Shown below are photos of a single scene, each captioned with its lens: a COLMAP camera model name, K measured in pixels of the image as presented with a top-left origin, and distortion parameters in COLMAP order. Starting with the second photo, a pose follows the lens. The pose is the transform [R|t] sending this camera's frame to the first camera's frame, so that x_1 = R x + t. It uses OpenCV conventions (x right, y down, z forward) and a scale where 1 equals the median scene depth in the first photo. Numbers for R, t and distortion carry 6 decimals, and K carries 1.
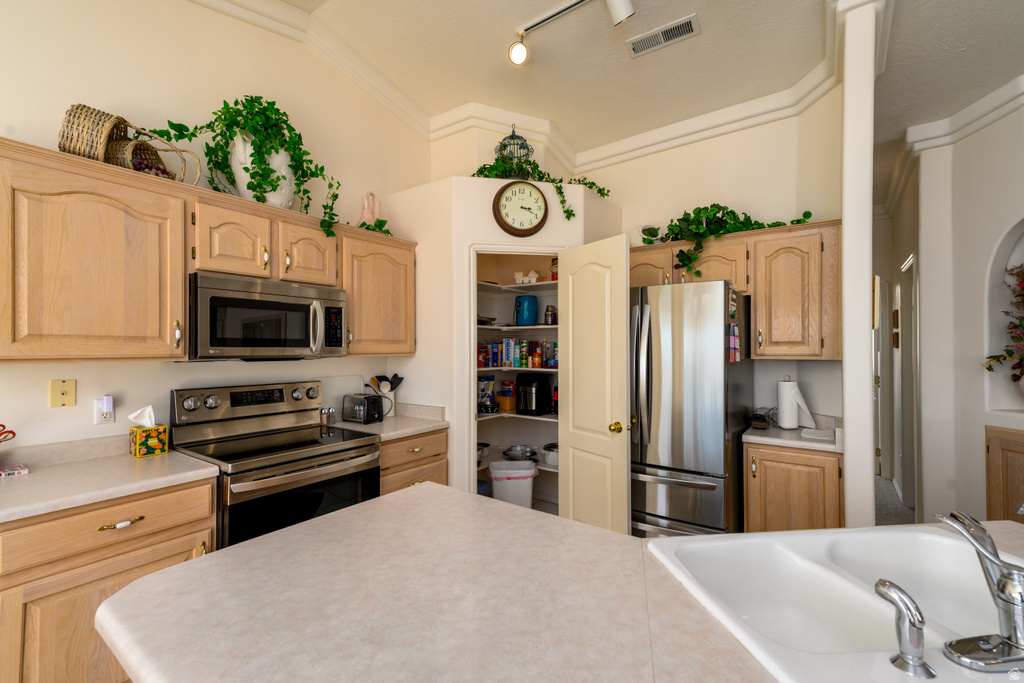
lens RADIAL K [[443.5, 0, 496.2], [0, 443.5, 345.9], [0, 0, 1]] dist [0.020597, 0.001231]
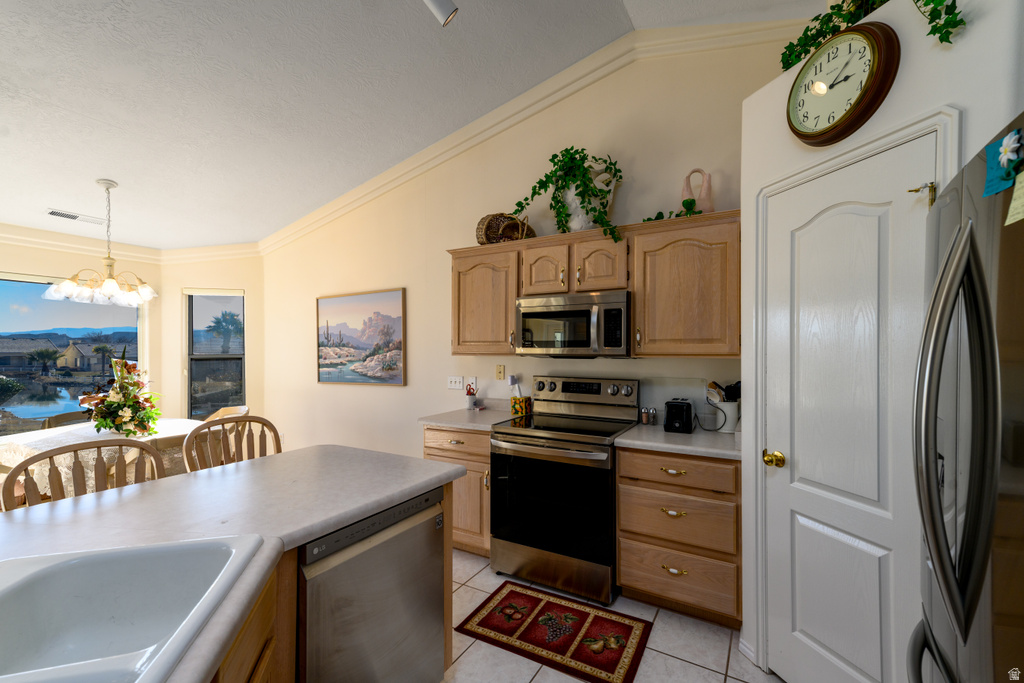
lens RADIAL K [[443.5, 0, 516.8], [0, 443.5, 348.0], [0, 0, 1]] dist [0.020597, 0.001231]
pose [[0.135136, 0.004662, -0.990816, 0.641161], [0.007974, 0.999951, 0.005793, -0.003355], [0.990795, -0.008684, 0.135092, 0.632673]]
